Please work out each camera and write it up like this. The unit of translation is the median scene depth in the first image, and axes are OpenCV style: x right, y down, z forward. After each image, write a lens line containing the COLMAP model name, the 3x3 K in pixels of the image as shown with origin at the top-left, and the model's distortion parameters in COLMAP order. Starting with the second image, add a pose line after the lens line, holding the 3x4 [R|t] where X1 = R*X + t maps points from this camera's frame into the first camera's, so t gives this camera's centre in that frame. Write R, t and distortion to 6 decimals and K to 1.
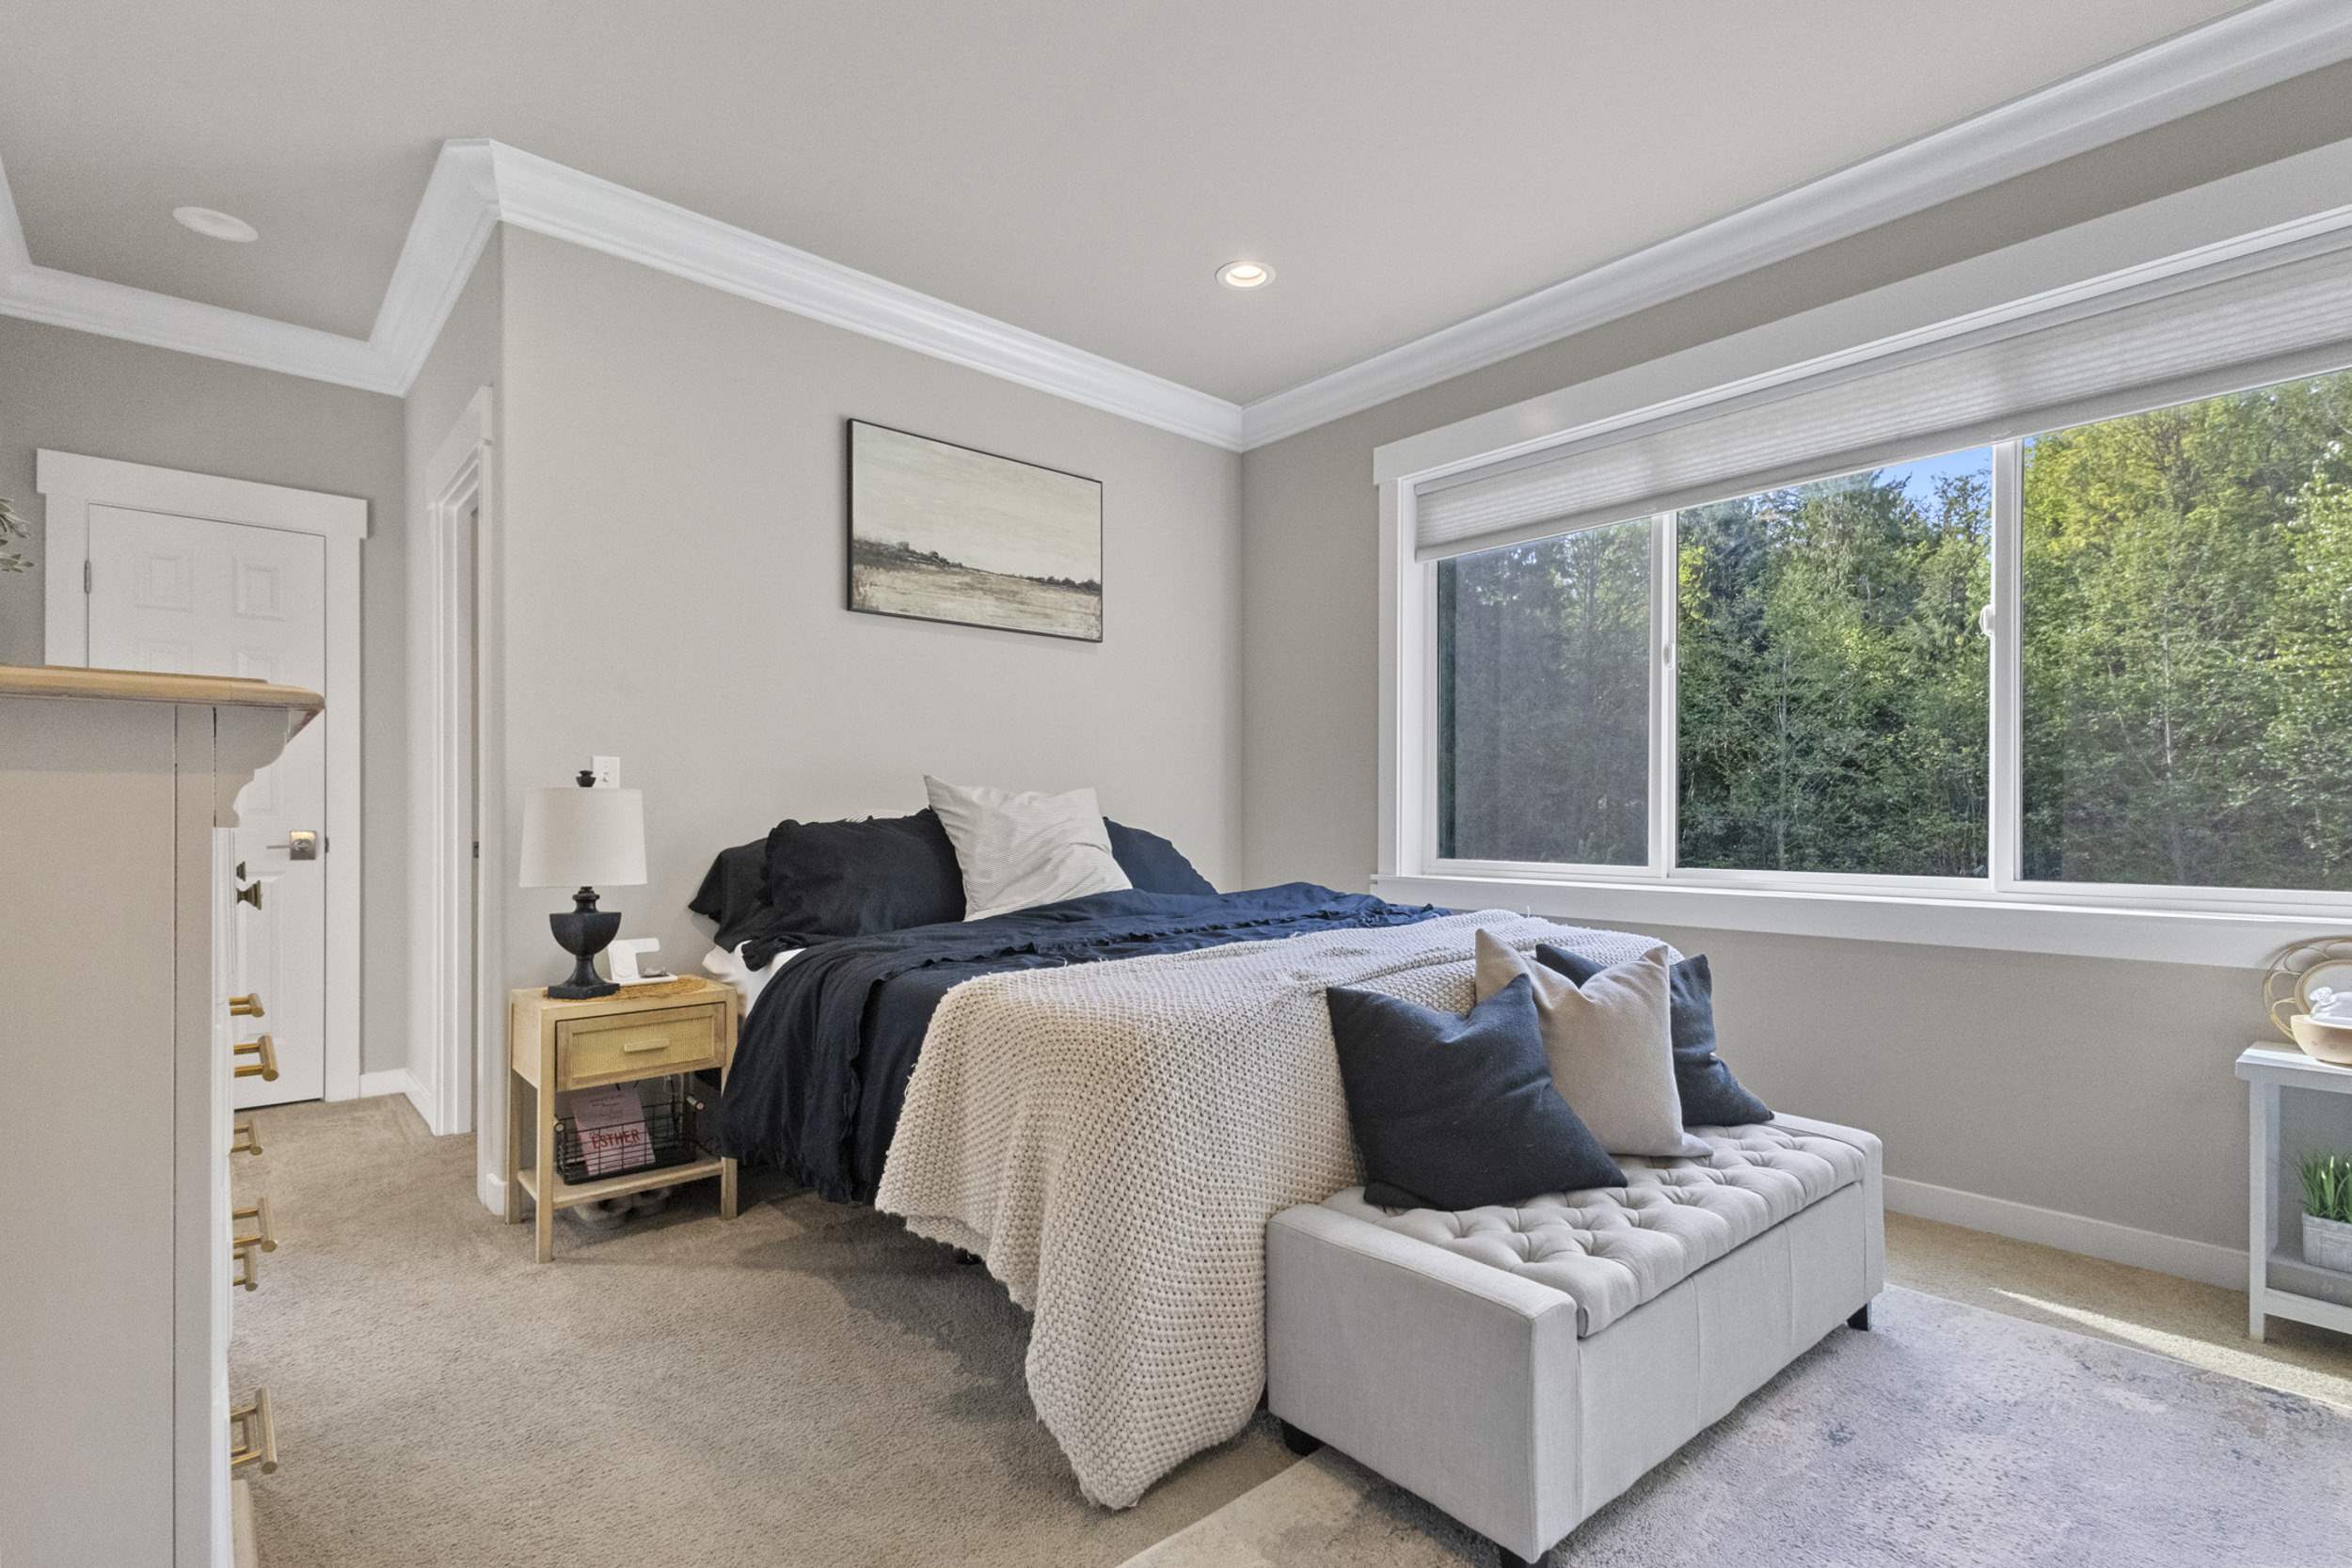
lens RADIAL K [[1109.4, 0, 1176.0], [0, 1109.4, 784.0], [0, 0, 1]] dist [0.001790, 0.000582]
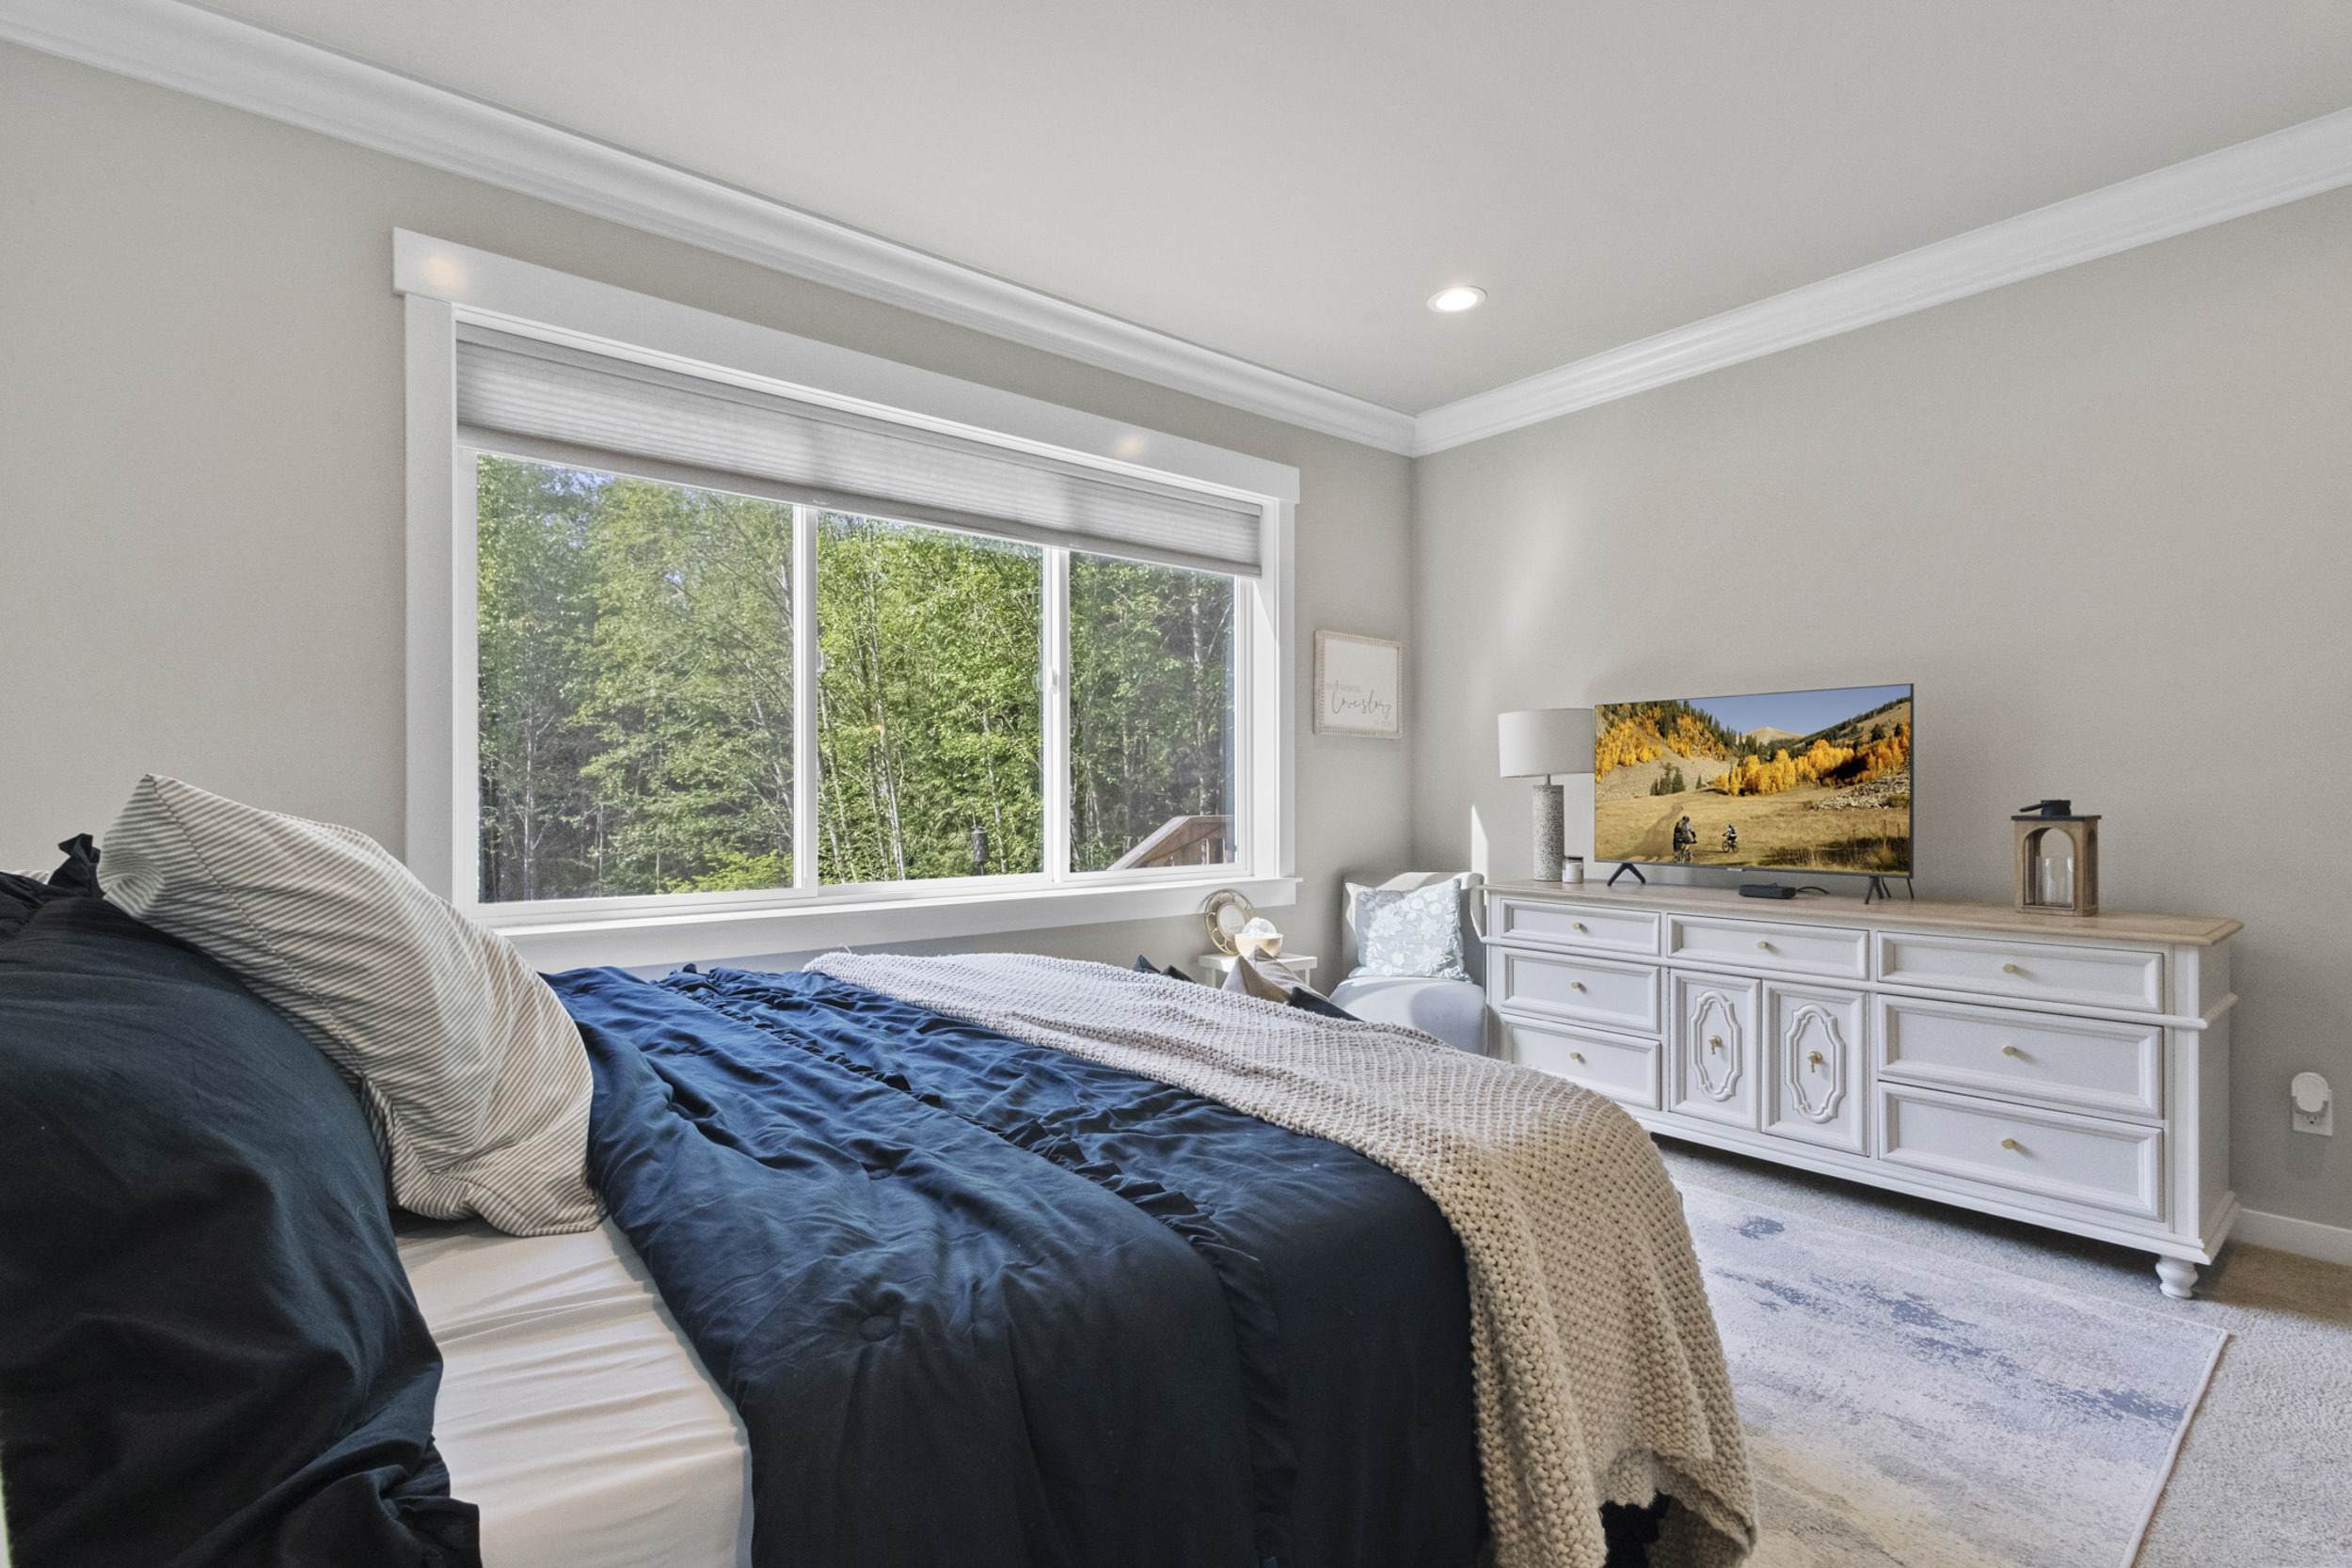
lens RADIAL K [[1109.4, 0, 1176.0], [0, 1109.4, 784.0], [0, 0, 1]] dist [0.001790, 0.000582]
pose [[0.036242, 0.015971, 0.999215, -0.477717], [-0.034225, 0.999306, -0.014731, -0.008925], [-0.998757, -0.033665, 0.036763, 0.652544]]
